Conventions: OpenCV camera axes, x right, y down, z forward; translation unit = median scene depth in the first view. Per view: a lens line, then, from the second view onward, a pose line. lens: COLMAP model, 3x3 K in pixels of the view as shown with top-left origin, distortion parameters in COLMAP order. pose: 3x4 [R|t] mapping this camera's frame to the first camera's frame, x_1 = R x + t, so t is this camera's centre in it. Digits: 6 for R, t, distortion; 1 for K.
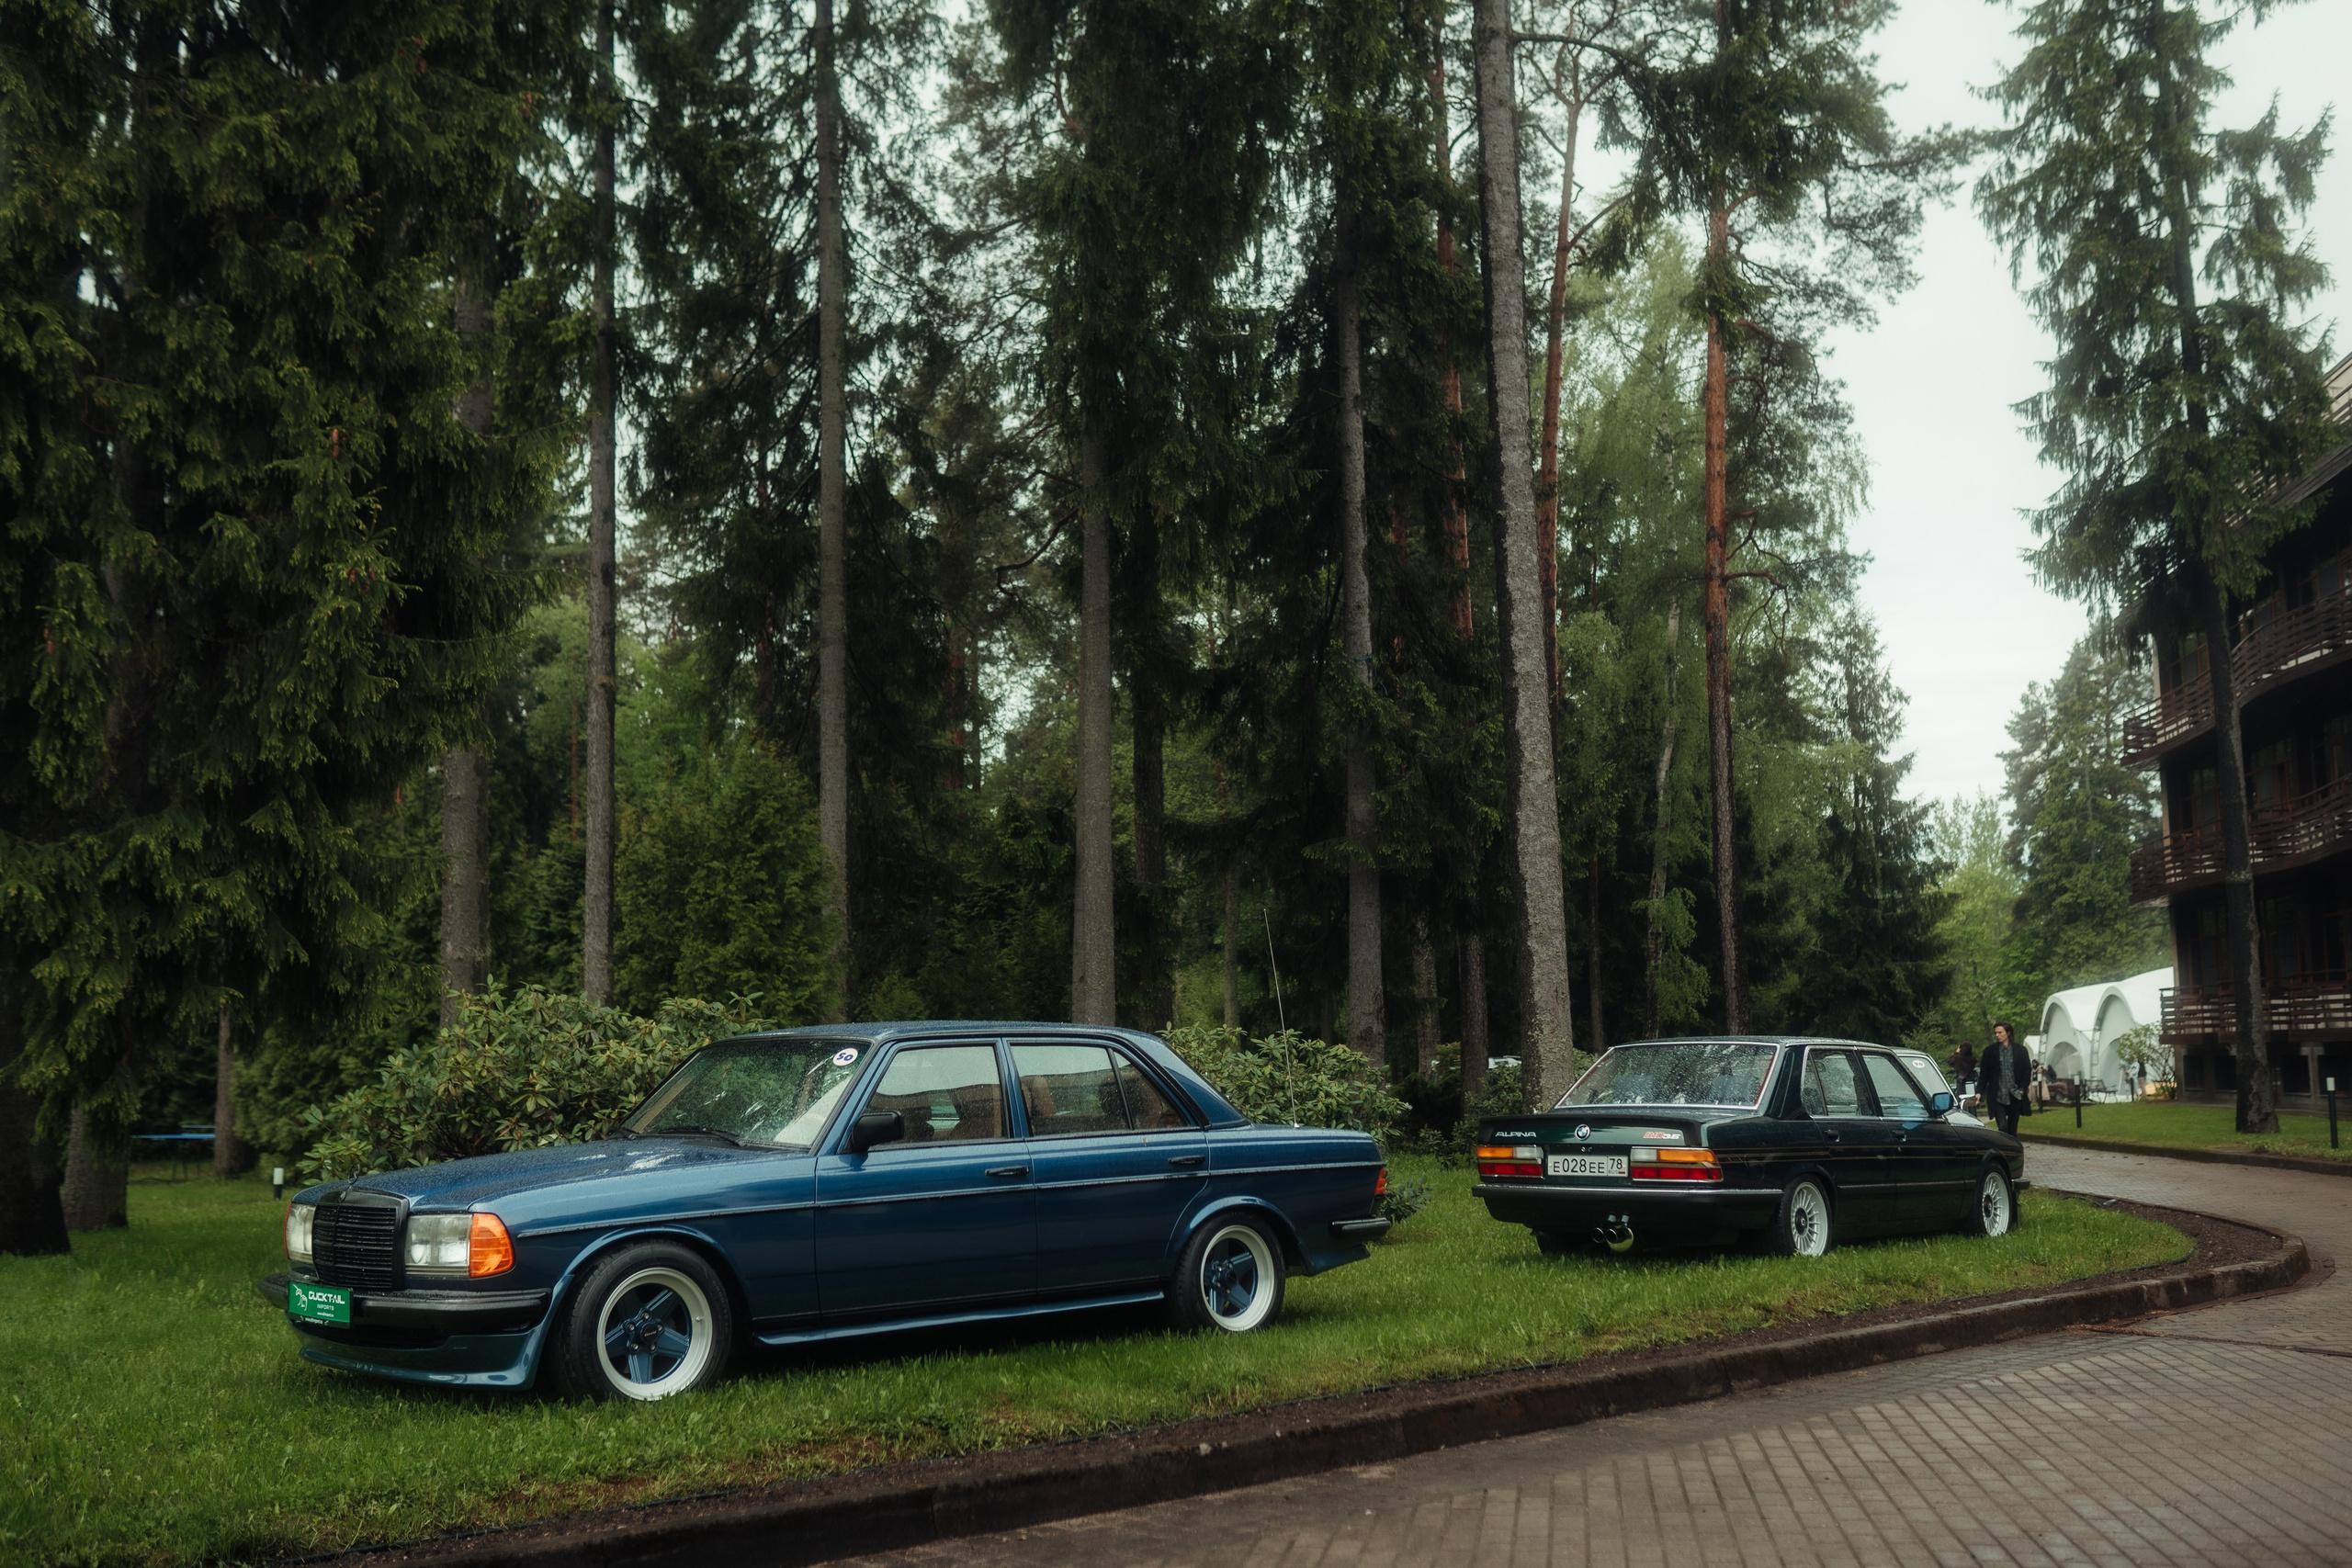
lens RADIAL K [[2301.2, 0, 1184.1], [0, 2301.2, 787.4], [0, 0, 1]] dist [-0.126659, 0.390013]
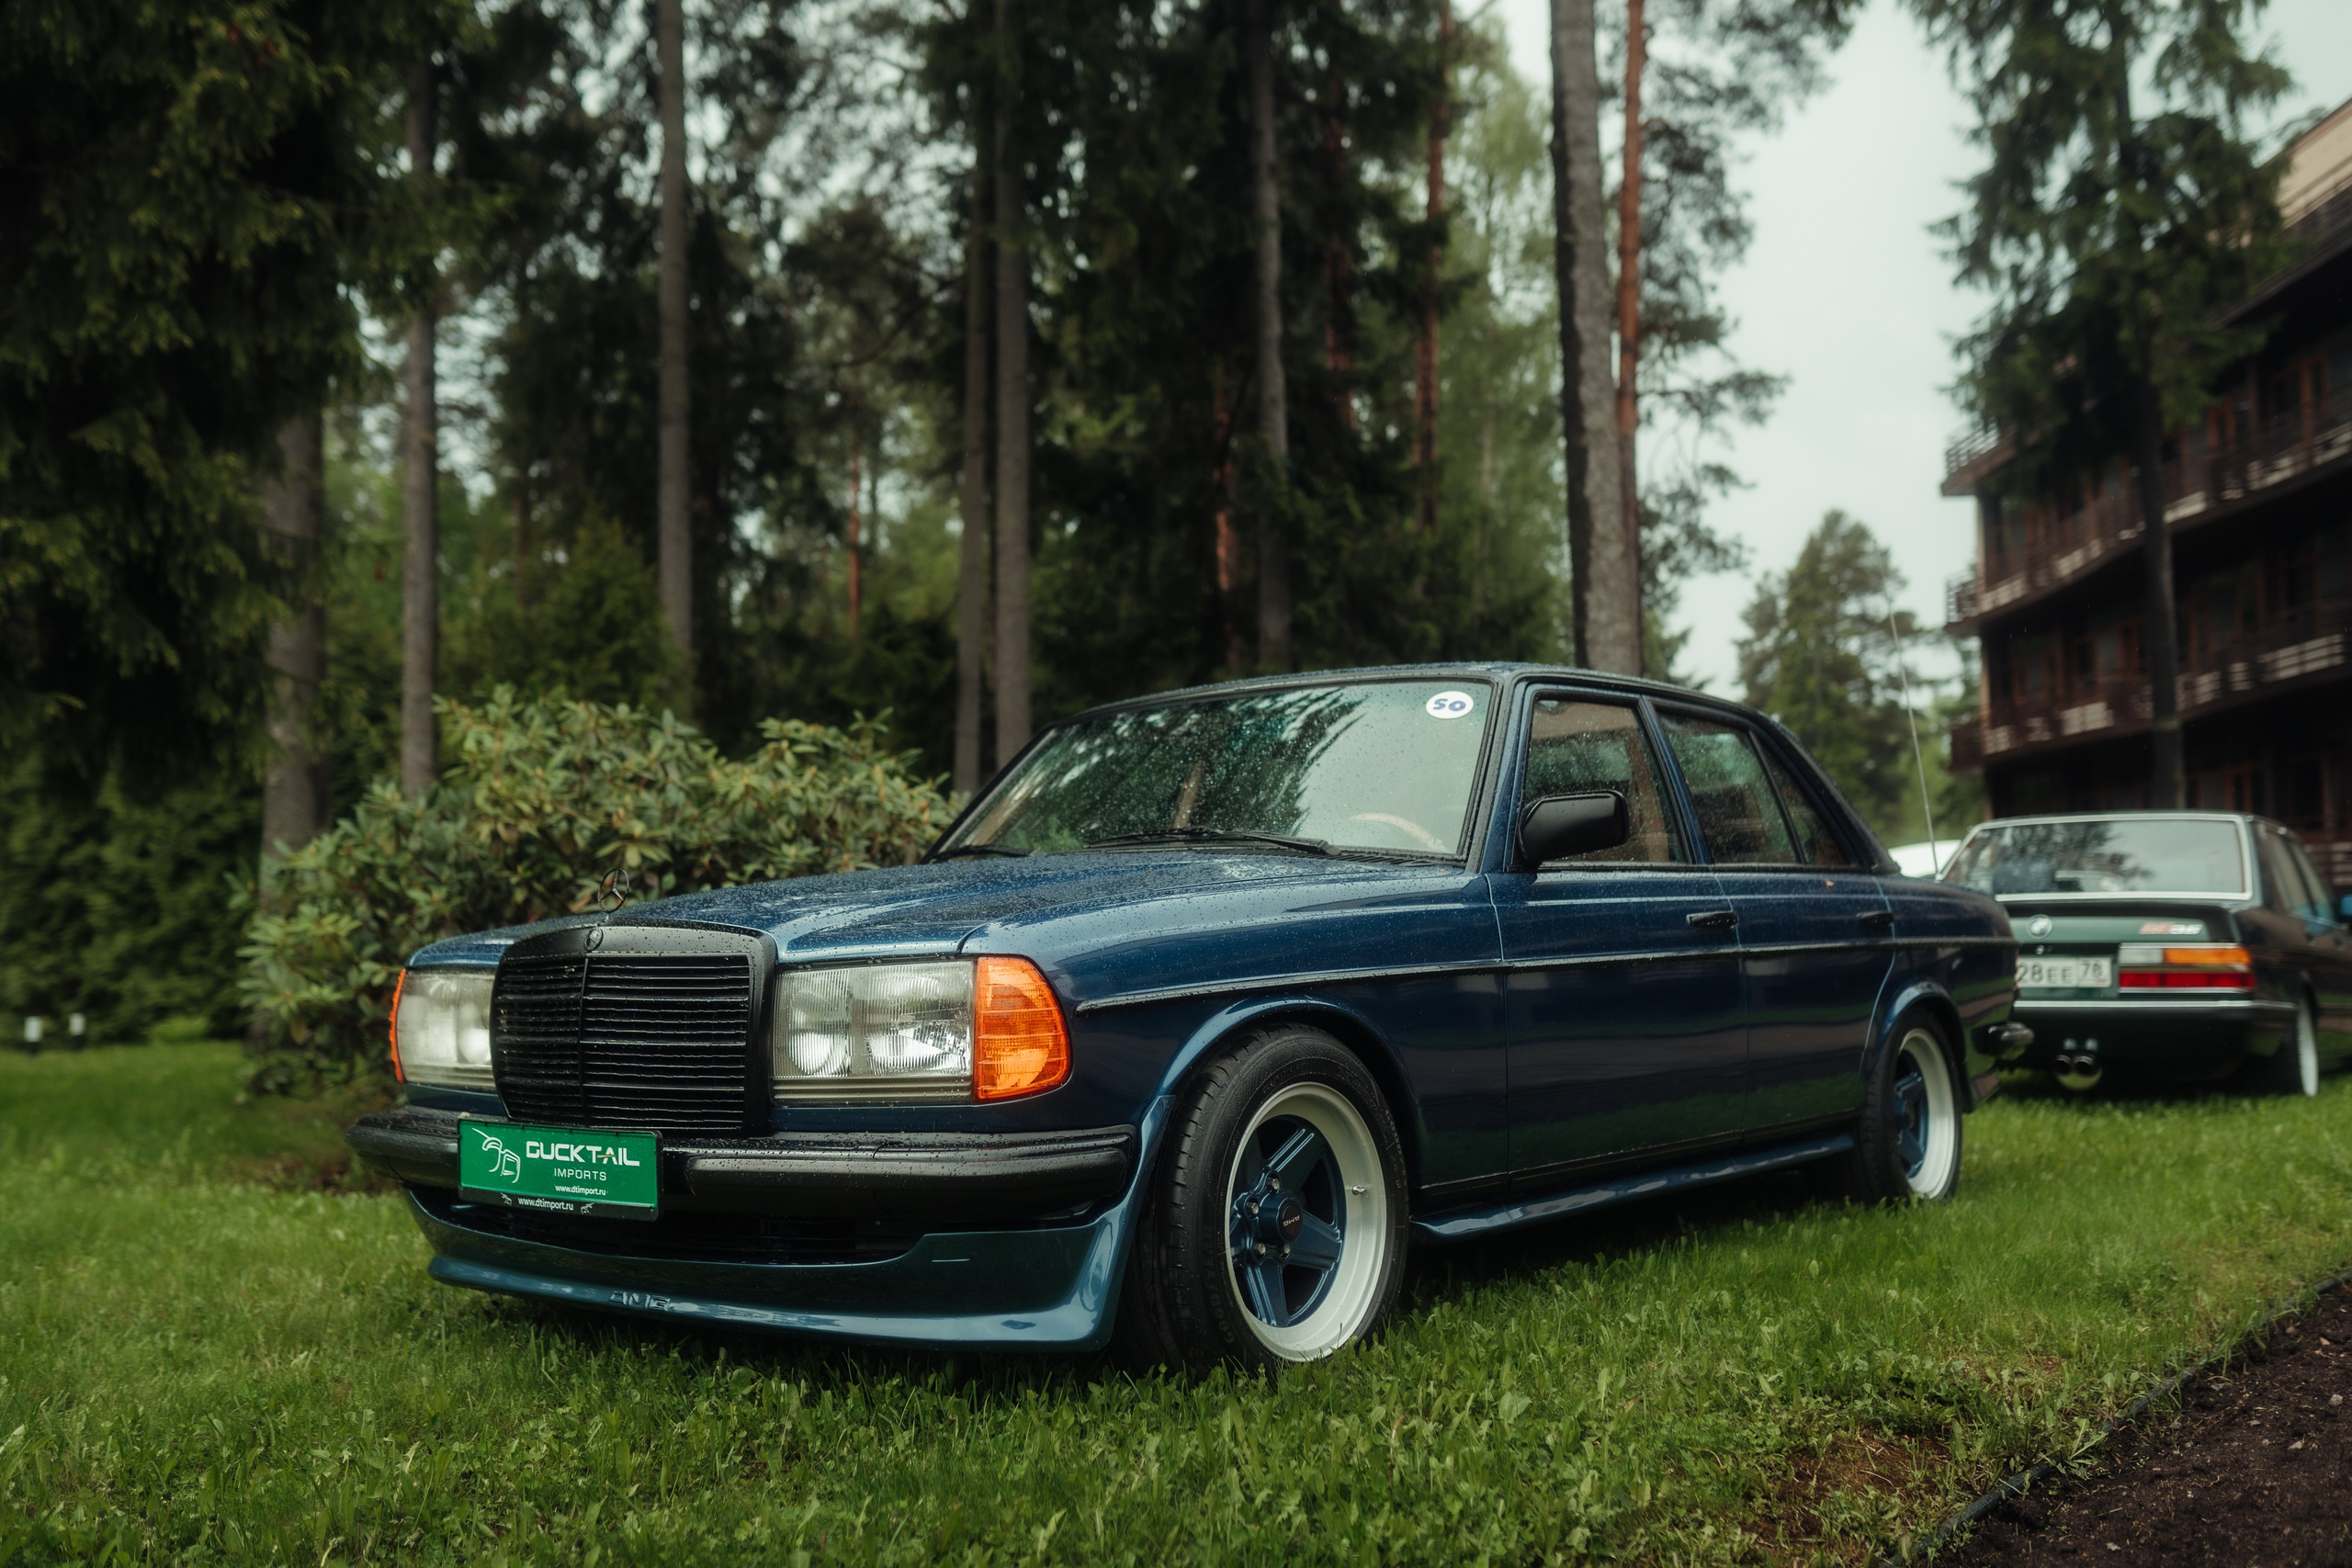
lens RADIAL K [[2200.8, 0, 1172.7], [0, 2200.8, 872.5], [0, 0, 1]] dist [-0.004986, 0.020603]
pose [[0.988900, 0.007170, 0.148413, -0.086268], [-0.019373, 0.996530, 0.080944, 0.034575], [-0.147317, -0.082921, 0.985607, 0.147320]]
